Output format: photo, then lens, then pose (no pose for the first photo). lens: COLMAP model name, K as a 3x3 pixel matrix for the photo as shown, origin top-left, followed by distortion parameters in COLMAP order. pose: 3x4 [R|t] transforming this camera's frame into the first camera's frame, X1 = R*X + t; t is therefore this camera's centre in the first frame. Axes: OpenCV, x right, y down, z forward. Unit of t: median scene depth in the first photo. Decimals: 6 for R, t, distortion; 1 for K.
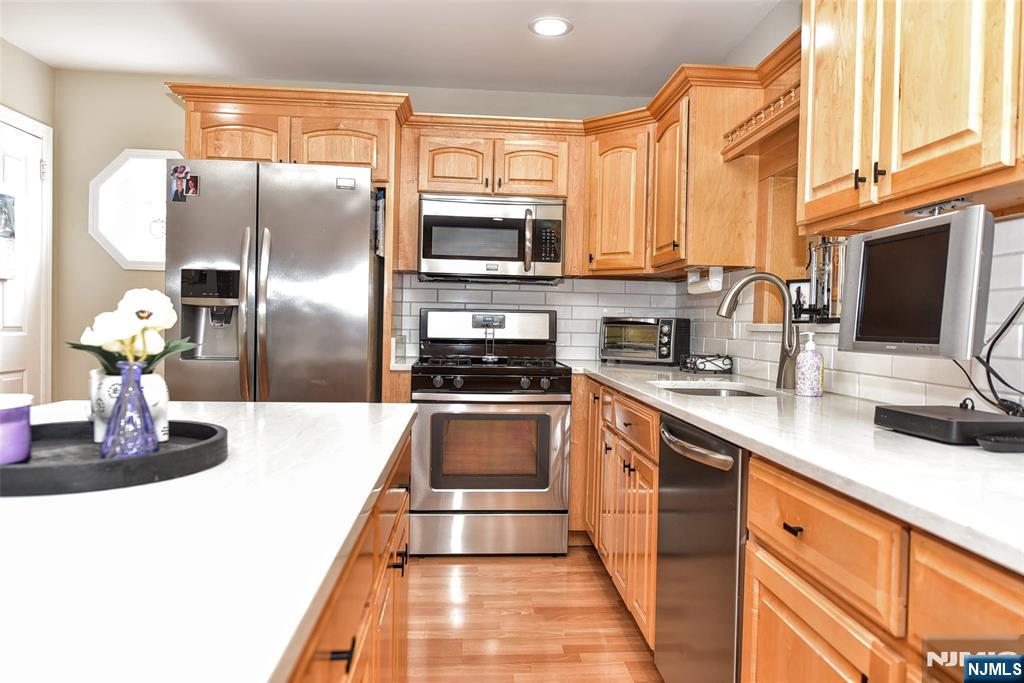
lens RADIAL K [[681.0, 0, 512.0], [0, 681.0, 341.5], [0, 0, 1]] dist [-0.002499, 0.000932]
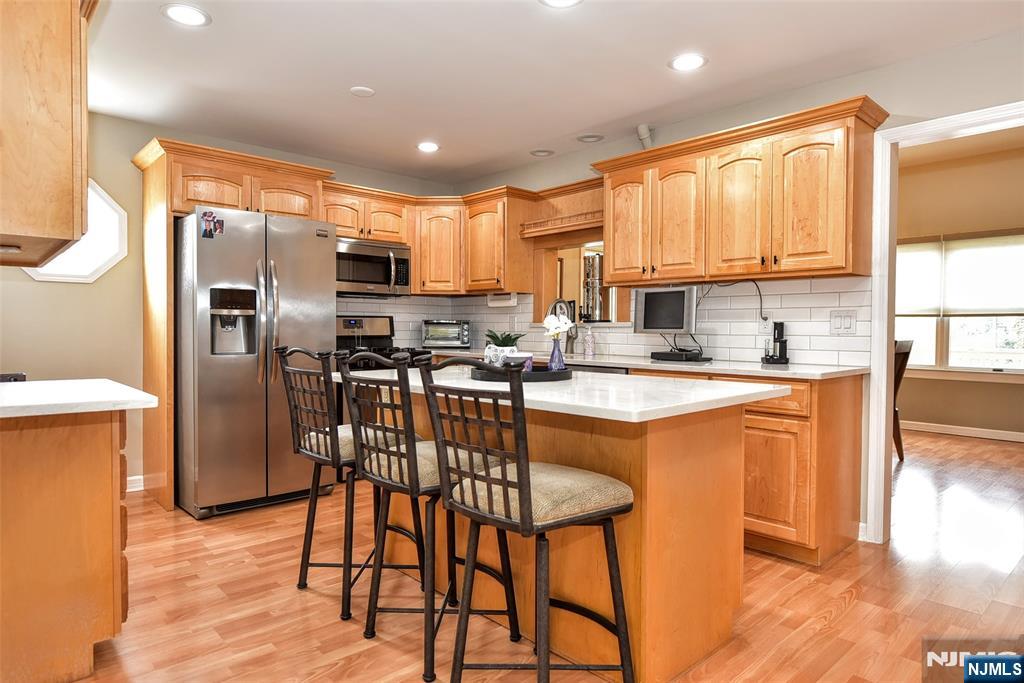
lens RADIAL K [[610.0, 0, 512.0], [0, 610.0, 341.5], [0, 0, 1]] dist [-0.004270, -0.001843]
pose [[0.780599, -0.031892, 0.624218, -0.768303], [0.028446, 0.999475, 0.015492, -0.002535], [-0.624384, 0.005663, 0.781097, -0.310111]]
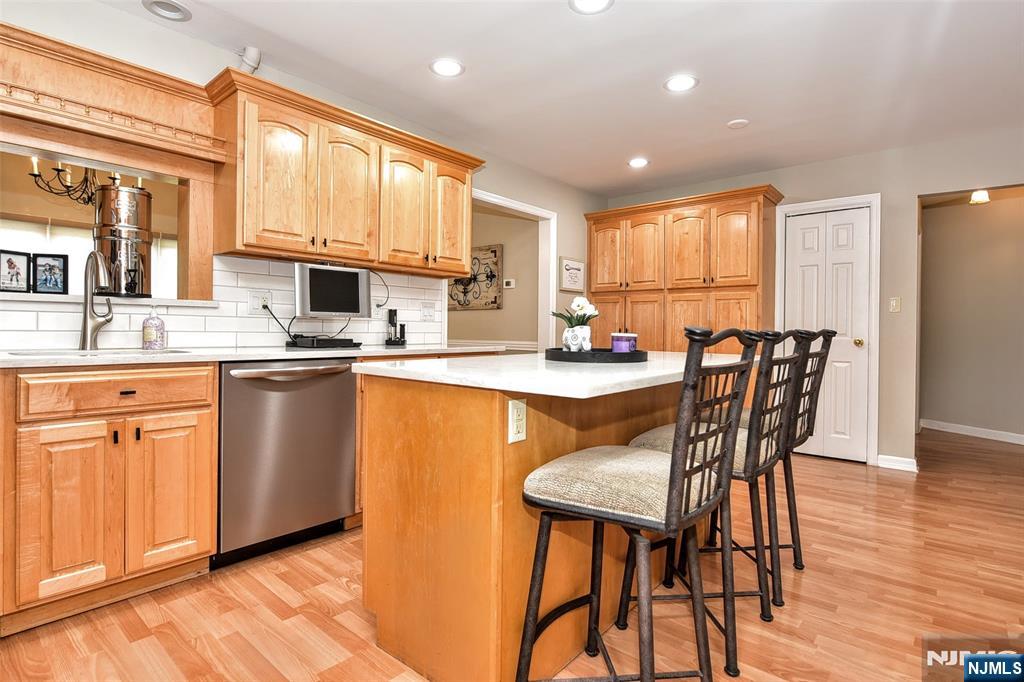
lens RADIAL K [[512.1, 0, 528.7], [0, 512.1, 332.8], [0, 0, 1]] dist [-0.002579, -0.000238]
pose [[-0.725285, -0.030561, 0.687770, -0.643968], [-0.005622, 0.999244, 0.038473, -0.000347], [-0.688425, 0.024037, -0.724909, 0.931856]]
